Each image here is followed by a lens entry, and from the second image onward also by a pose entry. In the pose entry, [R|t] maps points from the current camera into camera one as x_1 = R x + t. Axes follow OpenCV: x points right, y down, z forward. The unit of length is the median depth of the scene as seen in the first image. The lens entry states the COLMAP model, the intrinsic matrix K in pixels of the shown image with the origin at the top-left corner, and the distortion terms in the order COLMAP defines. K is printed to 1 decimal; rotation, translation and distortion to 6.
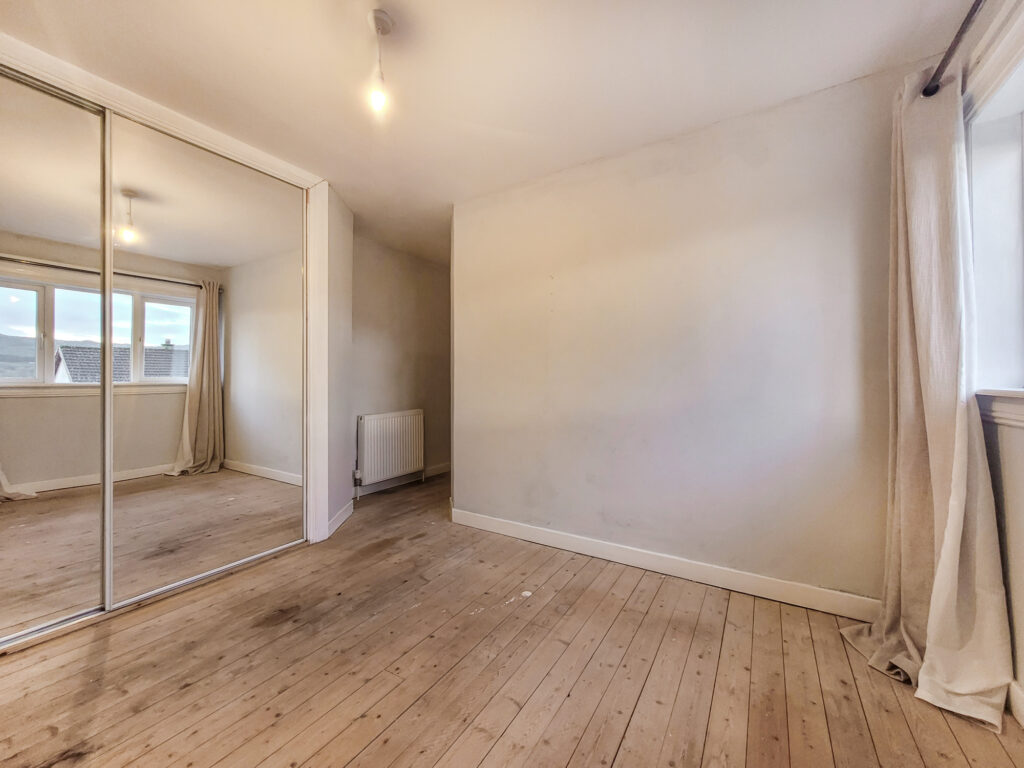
lens RADIAL K [[396.0, 0, 516.3], [0, 396.0, 372.4], [0, 0, 1]] dist [-0.000202, -0.000294]
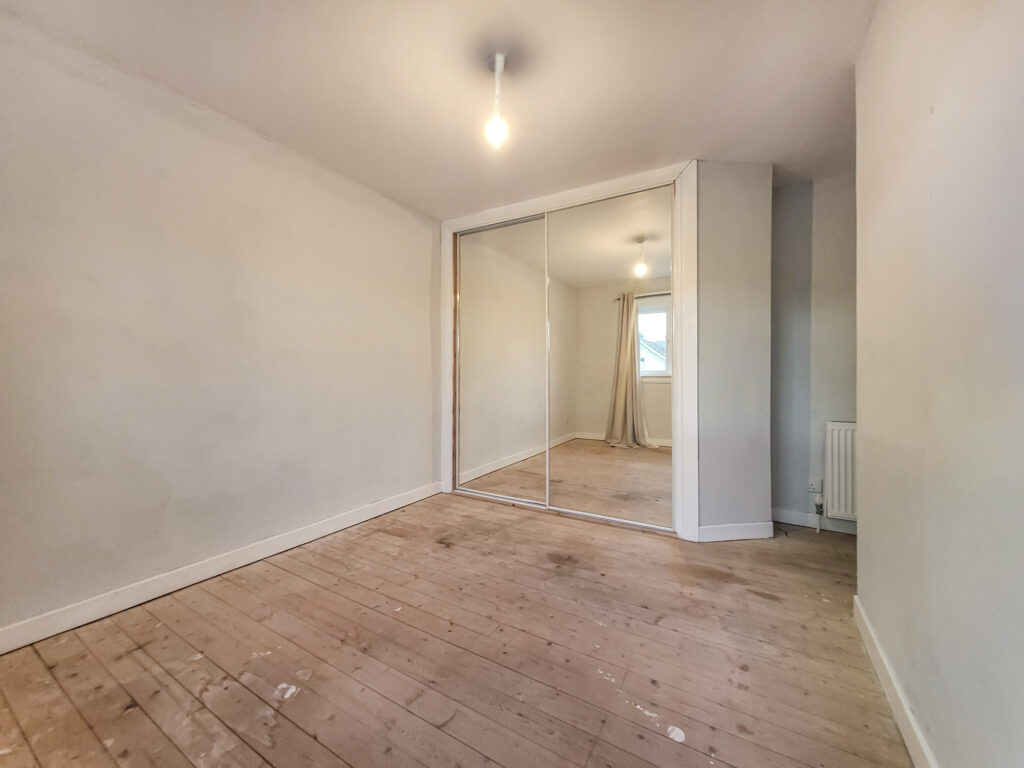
lens RADIAL K [[396.0, 0, 516.3], [0, 396.0, 372.4], [0, 0, 1]] dist [-0.000202, -0.000294]
pose [[0.046445, 0.001820, -0.998919, 0.564309], [0.012153, 0.999923, 0.002387, 0.015058], [0.998847, -0.012251, 0.046419, 0.692839]]
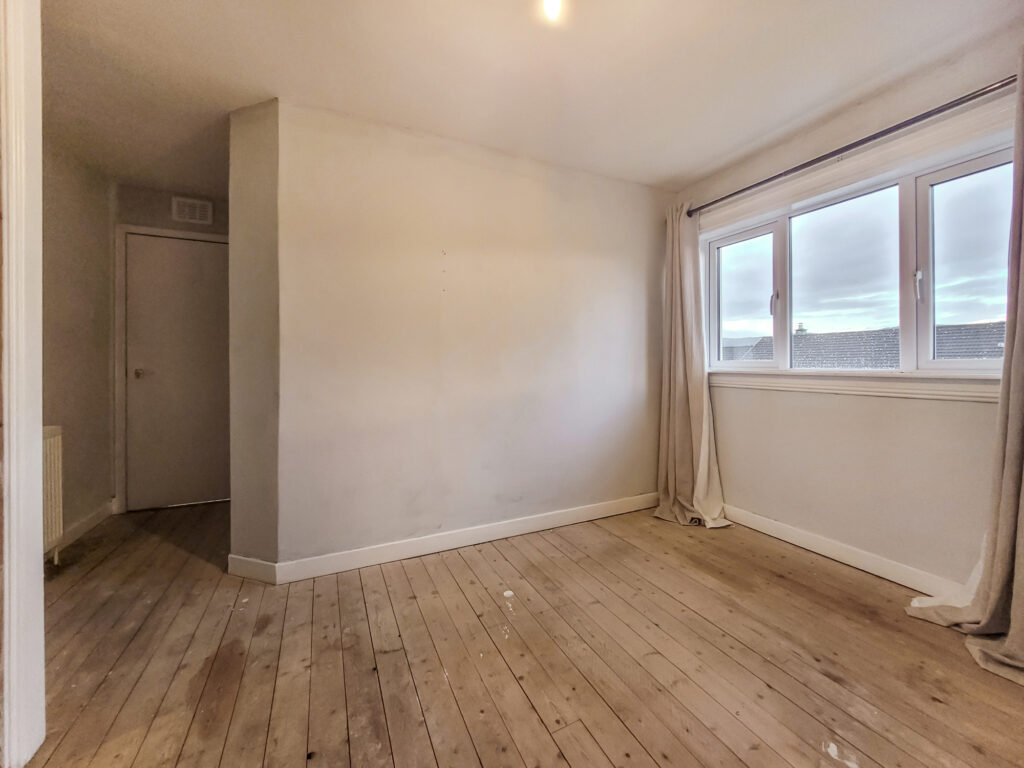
lens RADIAL K [[411.2, 0, 511.3], [0, 411.2, 361.0], [0, 0, 1]] dist [-0.000249, 0.000154]
pose [[0.549662, 0.000433, 0.835387, -0.742098], [-0.010652, 0.999922, 0.006491, -0.004642], [-0.835319, -0.012466, 0.549624, 0.430268]]
